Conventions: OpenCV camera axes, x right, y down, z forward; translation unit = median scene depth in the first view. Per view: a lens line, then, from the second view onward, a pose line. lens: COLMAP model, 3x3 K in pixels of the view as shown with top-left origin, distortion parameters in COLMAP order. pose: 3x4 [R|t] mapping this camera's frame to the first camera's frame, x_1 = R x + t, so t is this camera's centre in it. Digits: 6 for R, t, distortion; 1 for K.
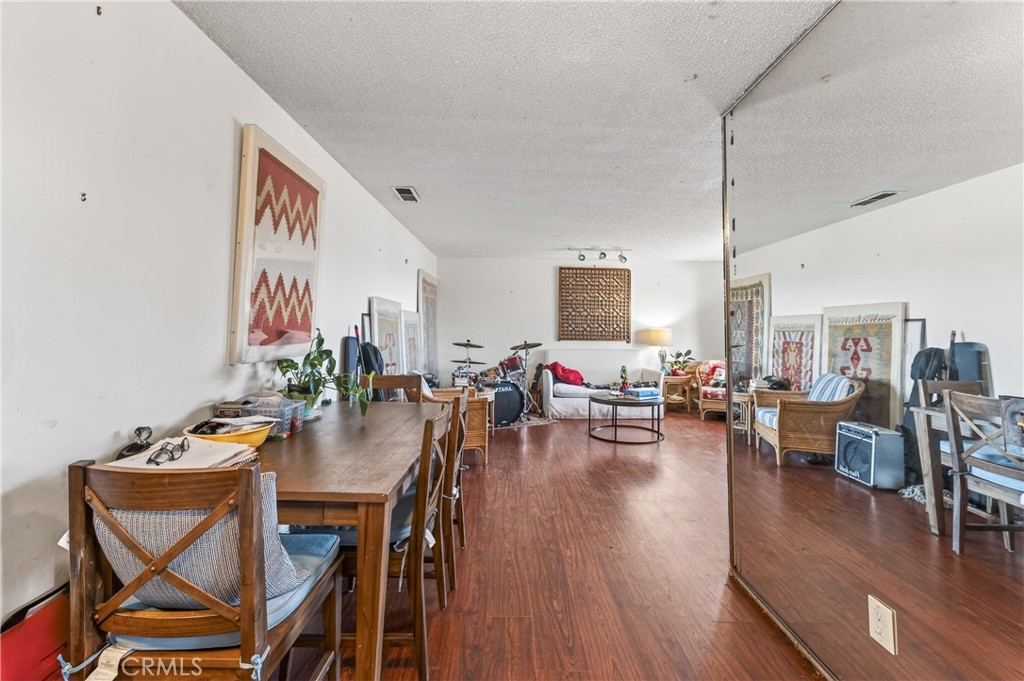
lens RADIAL K [[461.2, 0, 516.5], [0, 461.2, 325.9], [0, 0, 1]] dist [-0.075765, 0.087555]
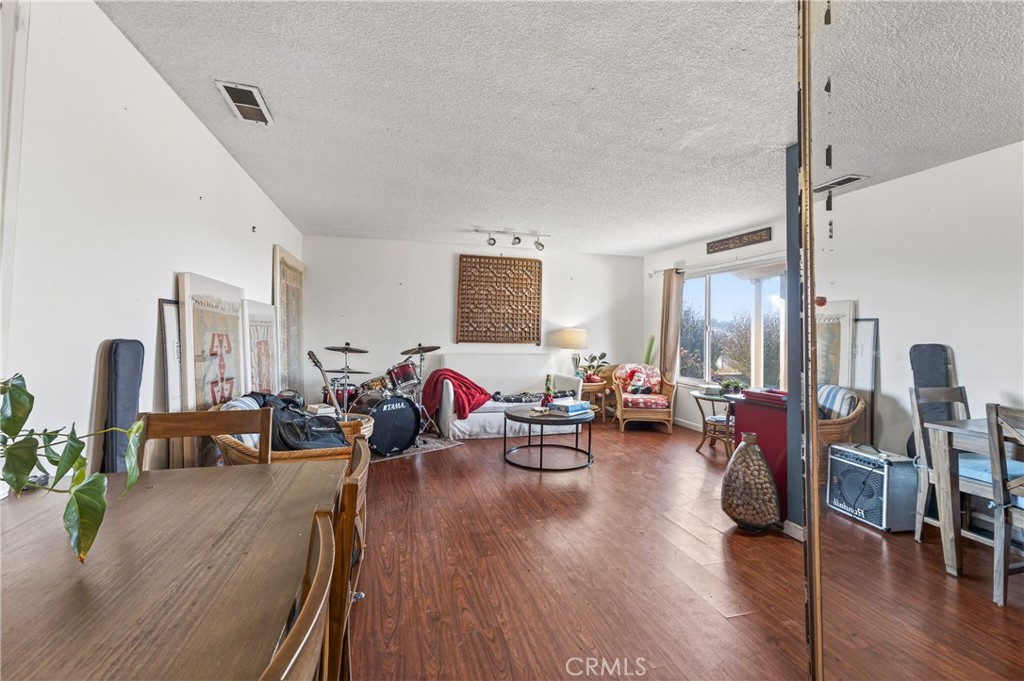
lens RADIAL K [[461.2, 0, 516.5], [0, 461.2, 325.9], [0, 0, 1]] dist [-0.075765, 0.087555]
pose [[0.964321, 0.006463, 0.264656, -0.031214], [-0.006166, 0.999979, -0.001950, 0.002730], [-0.264663, 0.000248, 0.964341, 0.189600]]
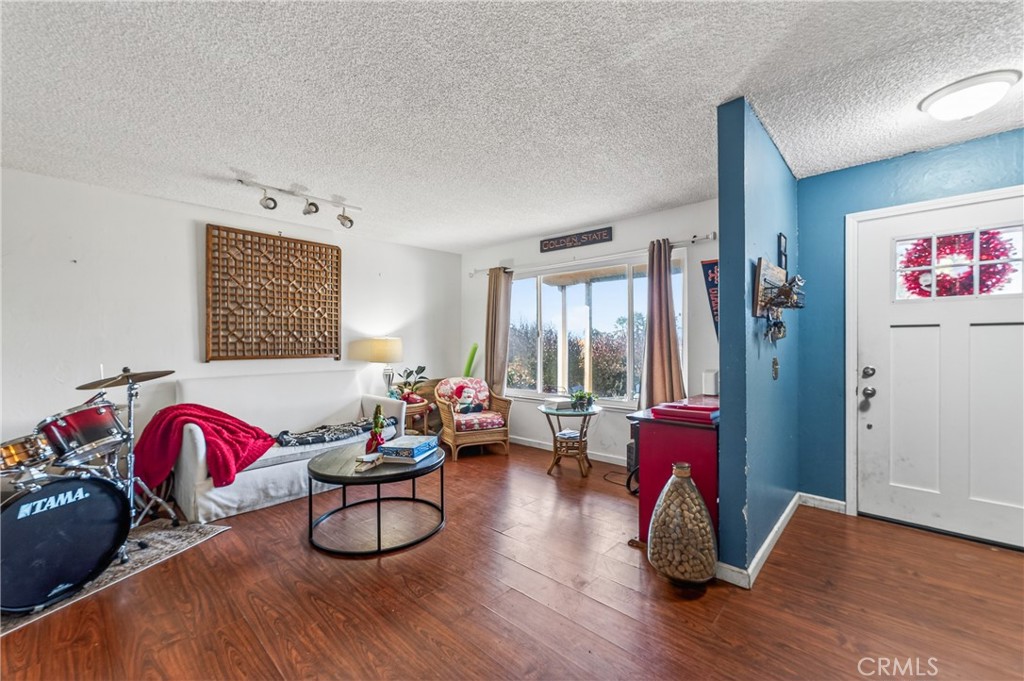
lens RADIAL K [[417.3, 0, 513.1], [0, 417.3, 346.1], [0, 0, 1]] dist [-0.019380, 0.016046]
pose [[0.697542, -0.021227, 0.716230, -0.007860], [0.009295, 0.999745, 0.020576, 0.007634], [-0.716484, -0.007695, 0.697561, 0.459242]]
